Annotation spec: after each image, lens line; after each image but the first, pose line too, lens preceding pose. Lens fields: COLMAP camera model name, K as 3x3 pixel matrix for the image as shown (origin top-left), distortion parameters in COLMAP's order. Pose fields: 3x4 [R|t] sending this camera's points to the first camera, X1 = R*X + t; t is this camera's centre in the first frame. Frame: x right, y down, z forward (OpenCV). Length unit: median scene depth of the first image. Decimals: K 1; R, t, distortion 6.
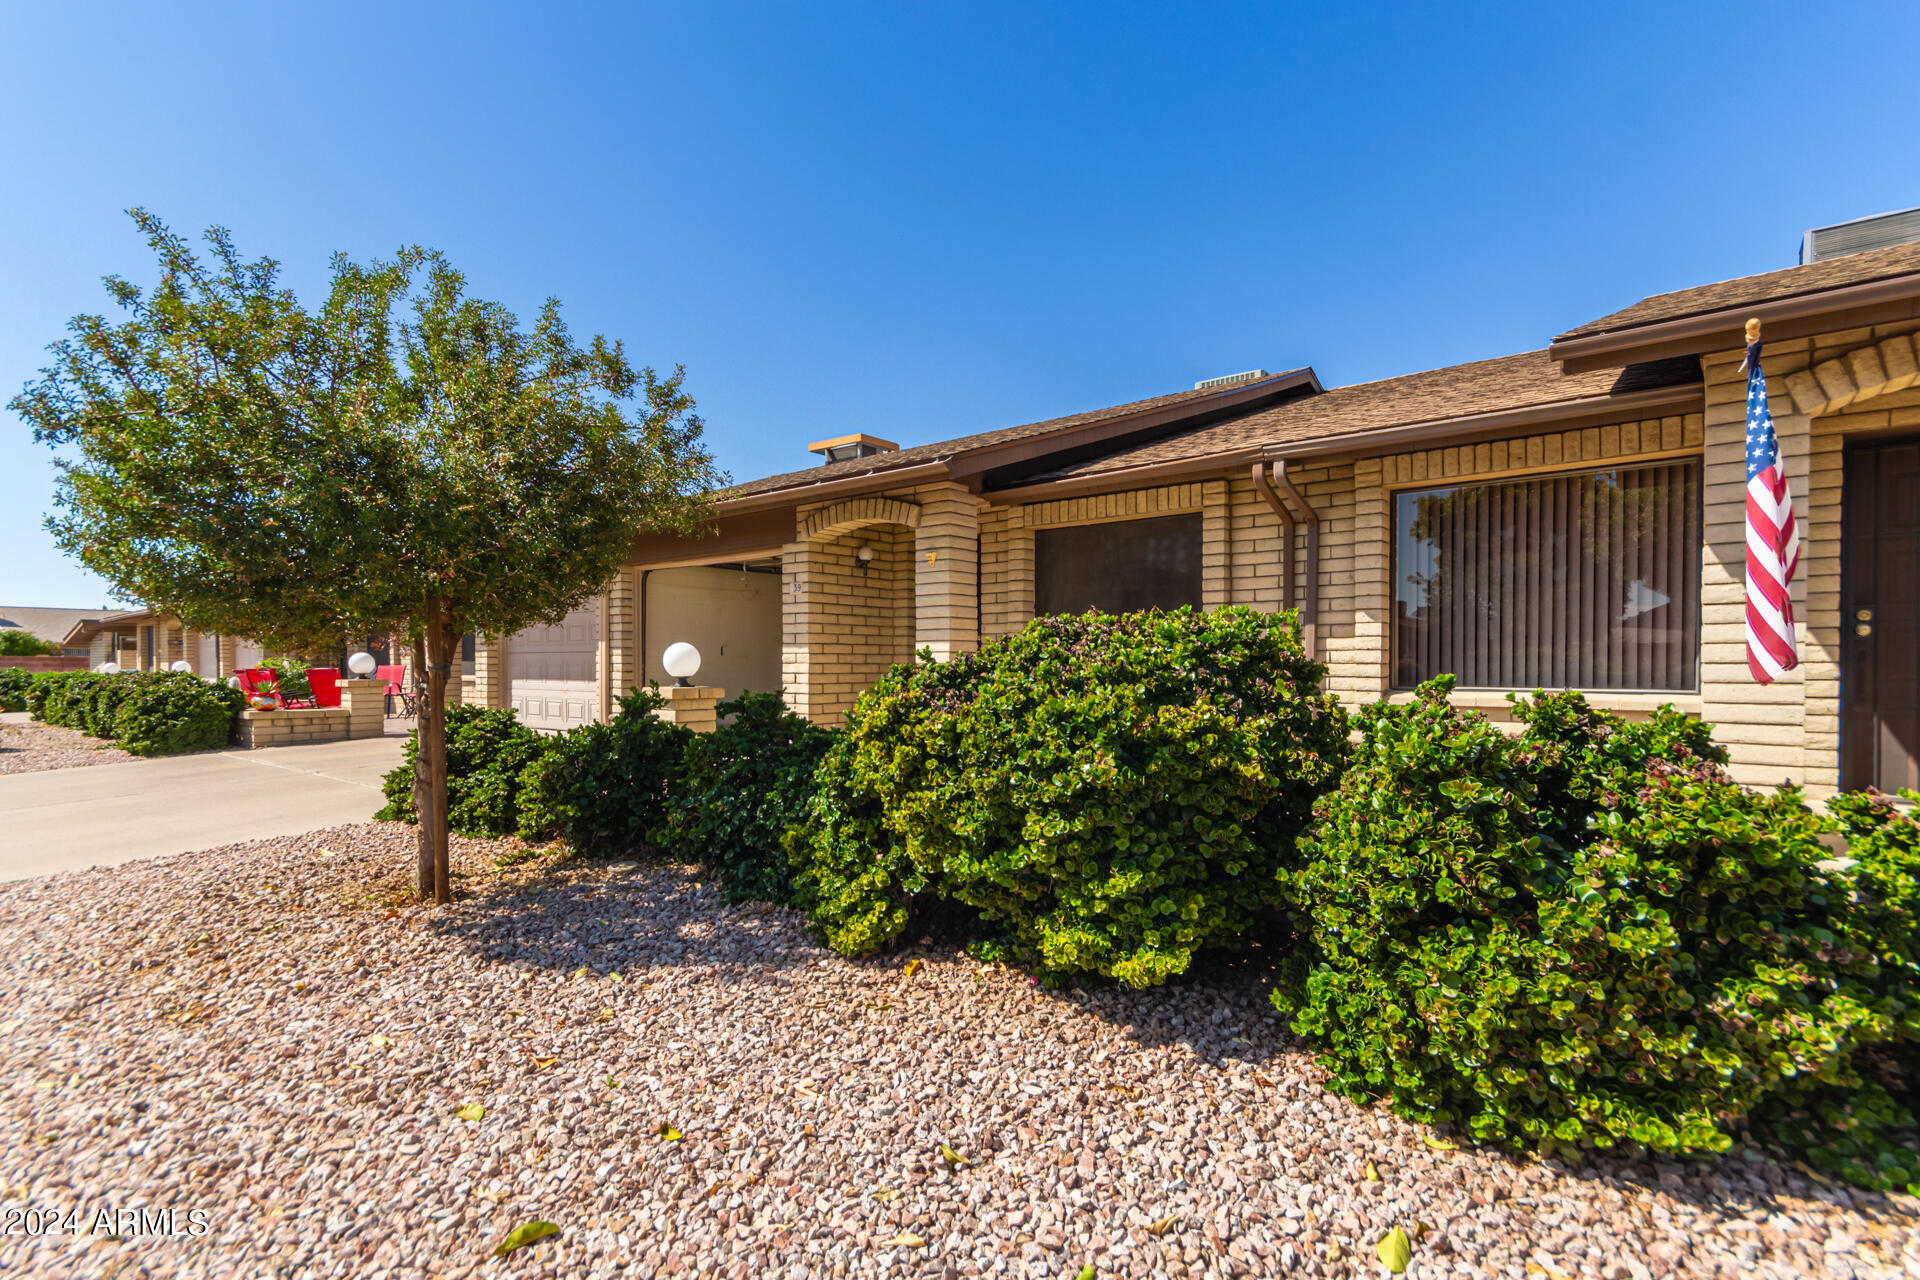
lens RADIAL K [[906.9, 0, 962.9], [0, 906.9, 674.0], [0, 0, 1]] dist [0.001224, 0.000135]
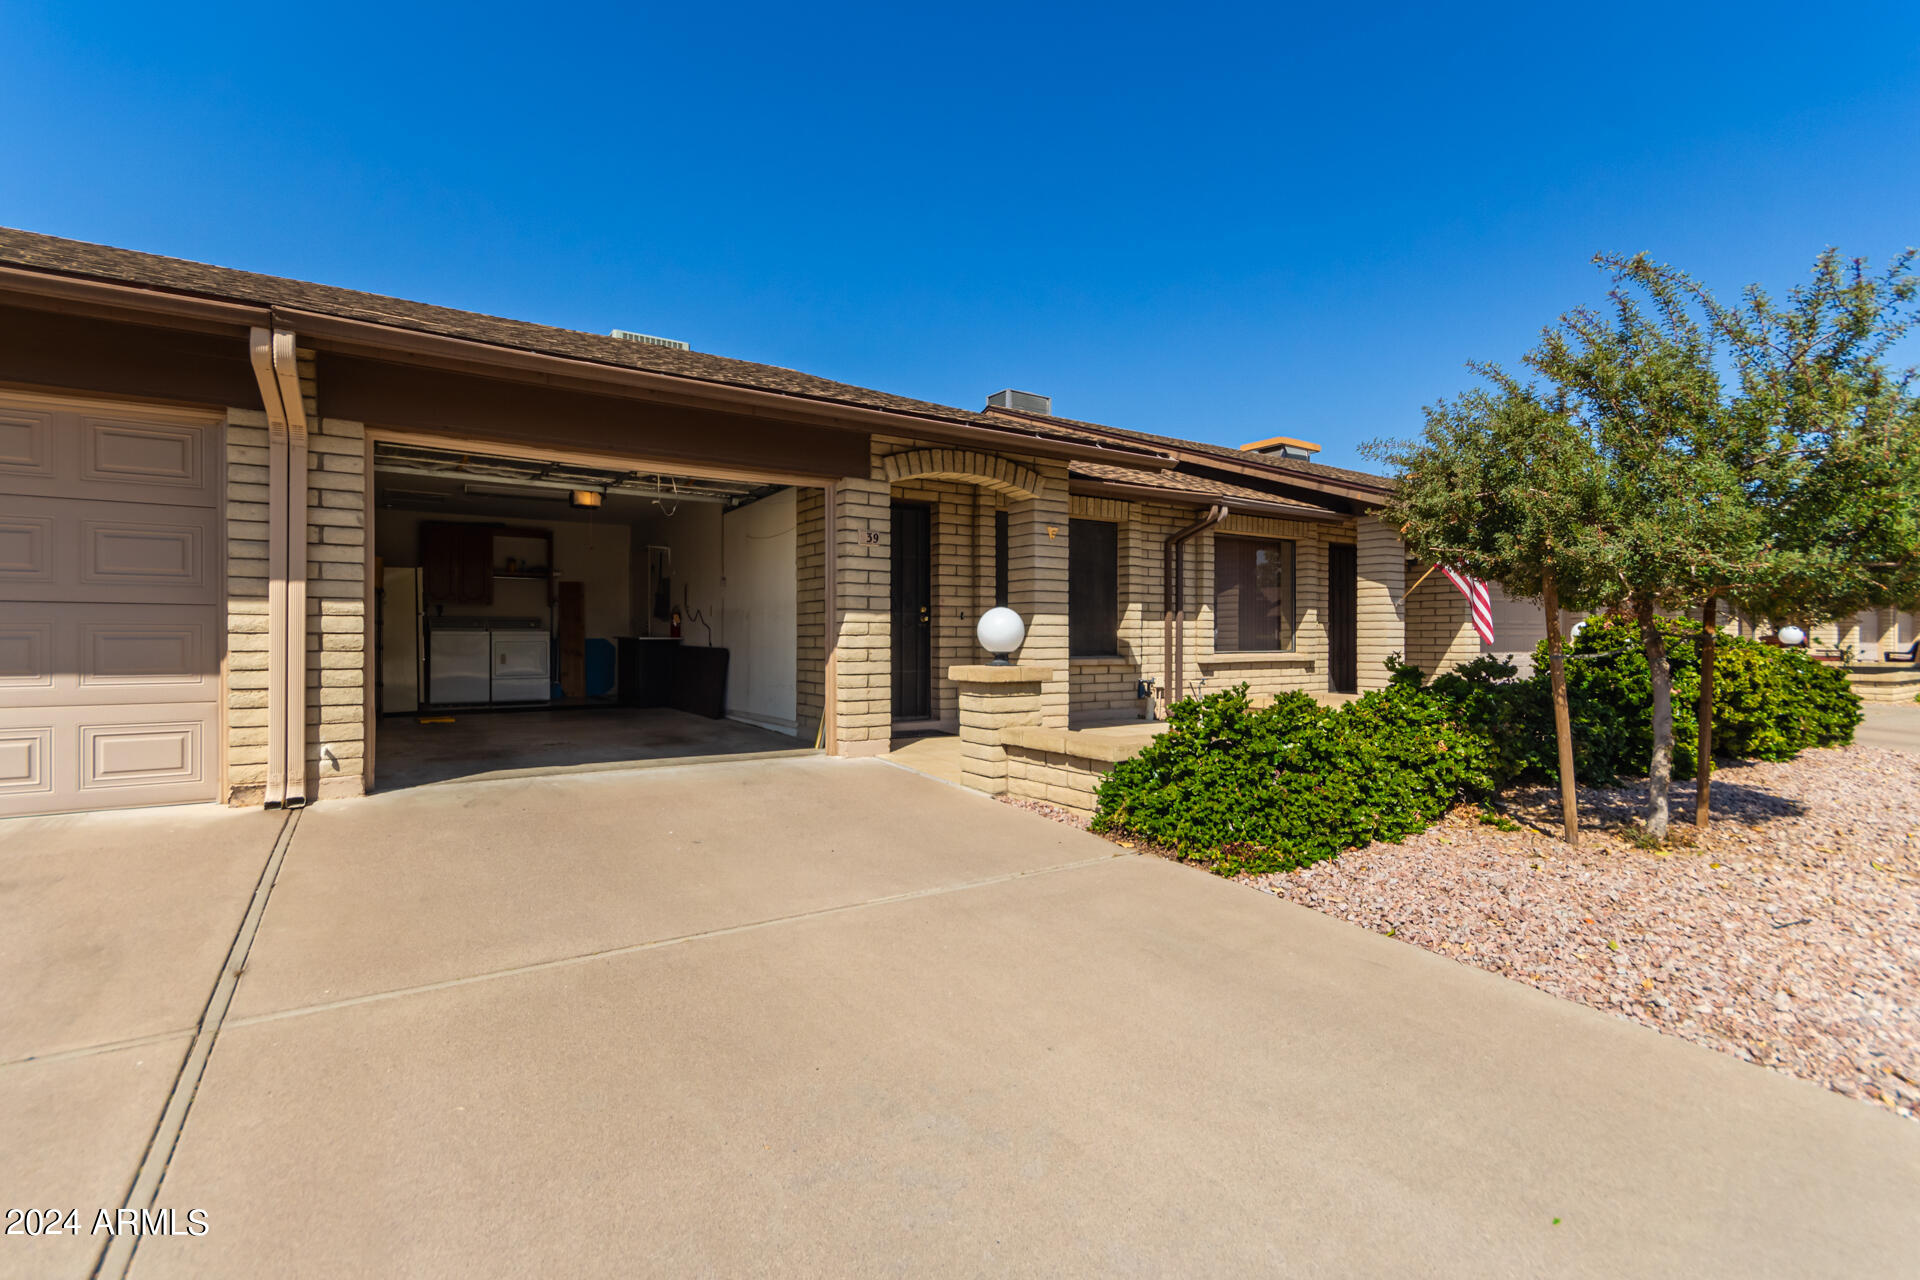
lens RADIAL K [[900.5, 0, 924.5], [0, 900.5, 616.6], [0, 0, 1]] dist [0.004530, 0.000411]
pose [[0.304928, 0.024951, 0.952049, -1.064935], [0.008609, 0.999544, -0.028954, -0.004429], [-0.952337, 0.017025, 0.304574, 0.845482]]
